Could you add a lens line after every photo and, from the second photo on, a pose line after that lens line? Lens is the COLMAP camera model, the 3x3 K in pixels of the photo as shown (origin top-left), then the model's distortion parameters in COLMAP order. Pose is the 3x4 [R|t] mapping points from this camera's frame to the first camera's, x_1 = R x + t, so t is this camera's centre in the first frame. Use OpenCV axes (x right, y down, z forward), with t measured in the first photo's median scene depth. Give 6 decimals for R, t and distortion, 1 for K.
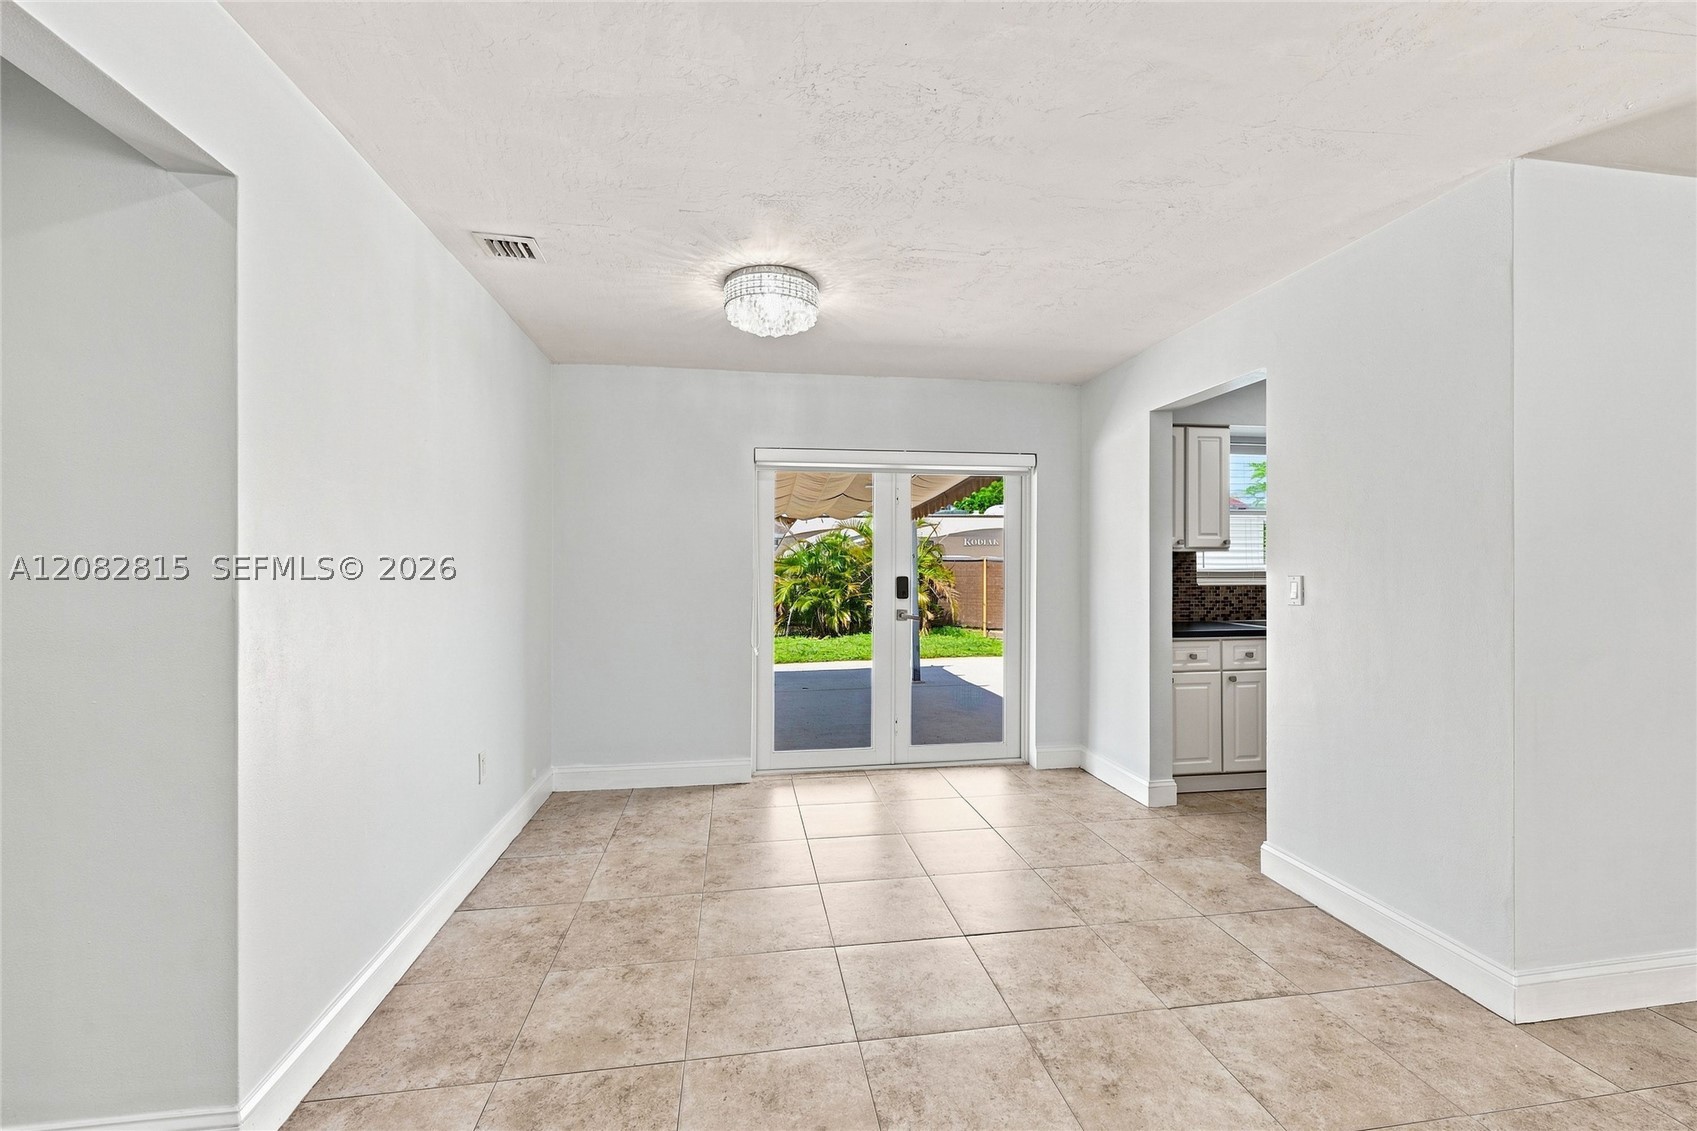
lens RADIAL K [[678.2, 0, 853.2], [0, 678.2, 563.5], [0, 0, 1]] dist [-0.001915, -0.000197]
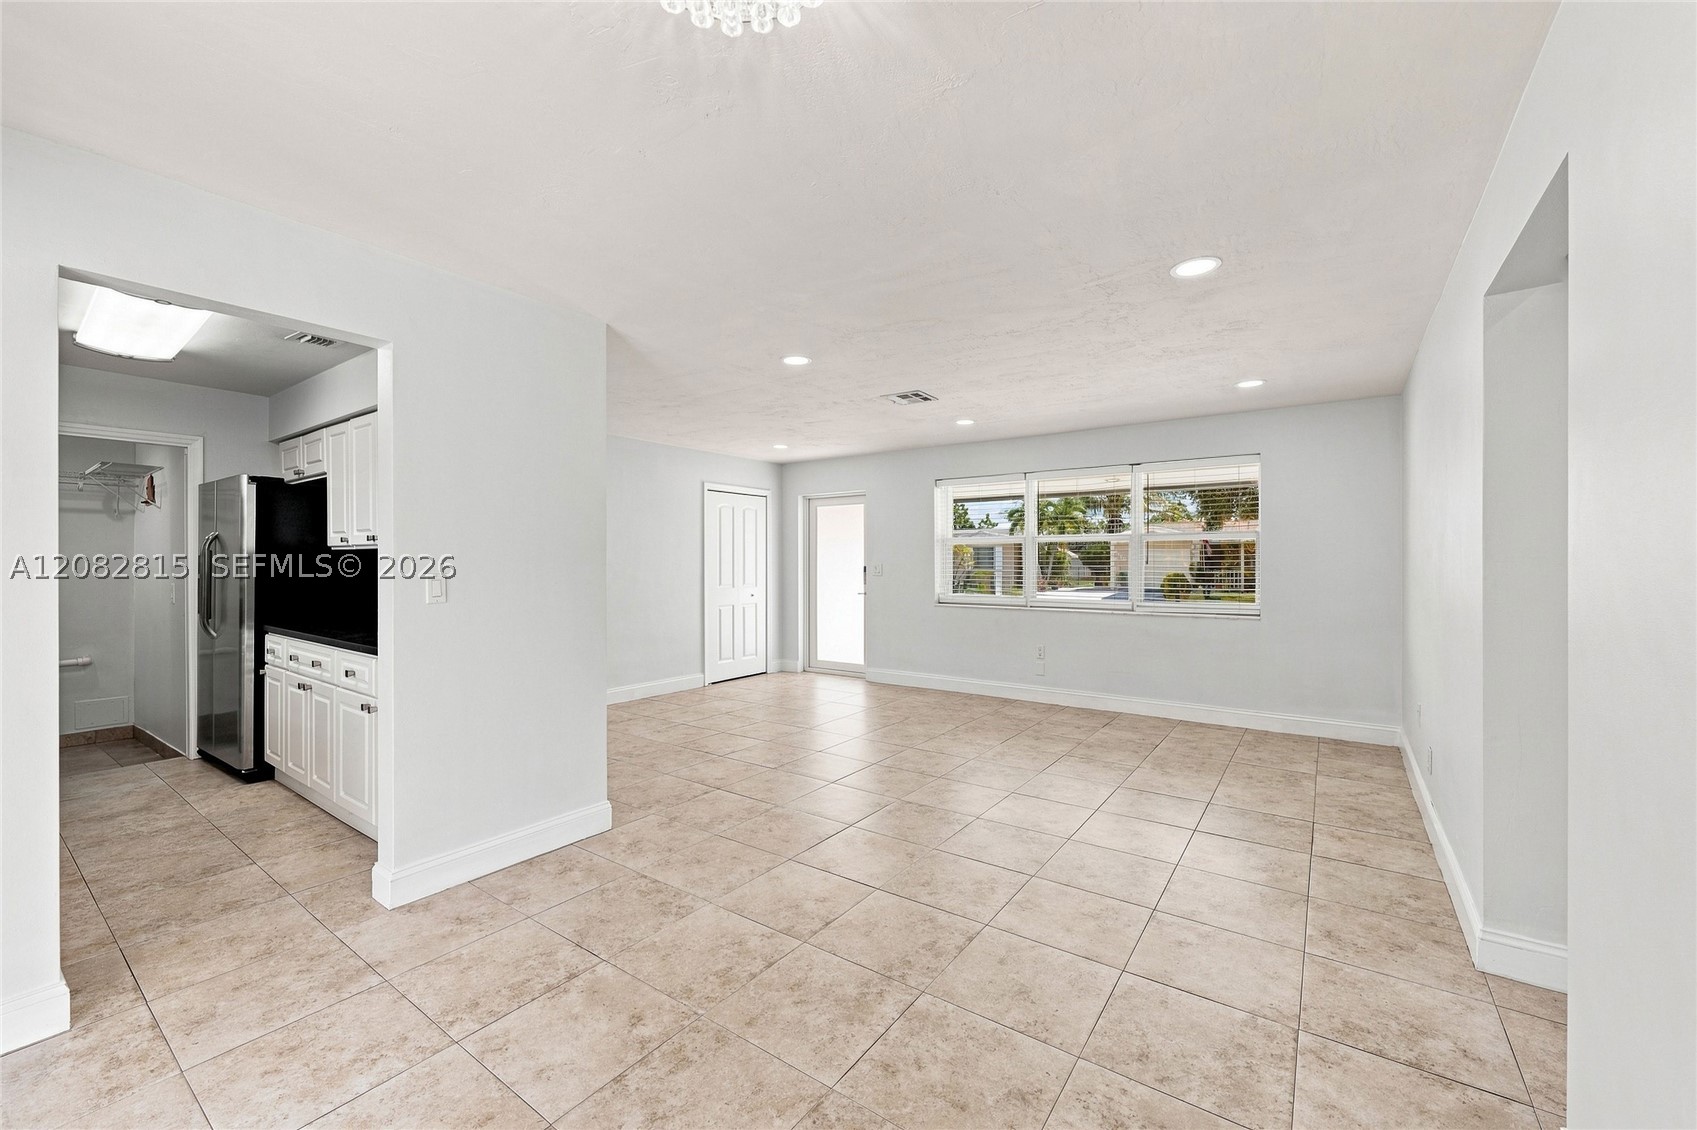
lens RADIAL K [[678.2, 0, 848.2], [0, 678.2, 566.8], [0, 0, 1]] dist [-0.001915, -0.000197]
pose [[-0.708565, -0.000373, 0.705645, -0.283034], [0.001588, 0.999996, 0.002124, 0.006589], [-0.705644, 0.002625, -0.708562, 0.774419]]
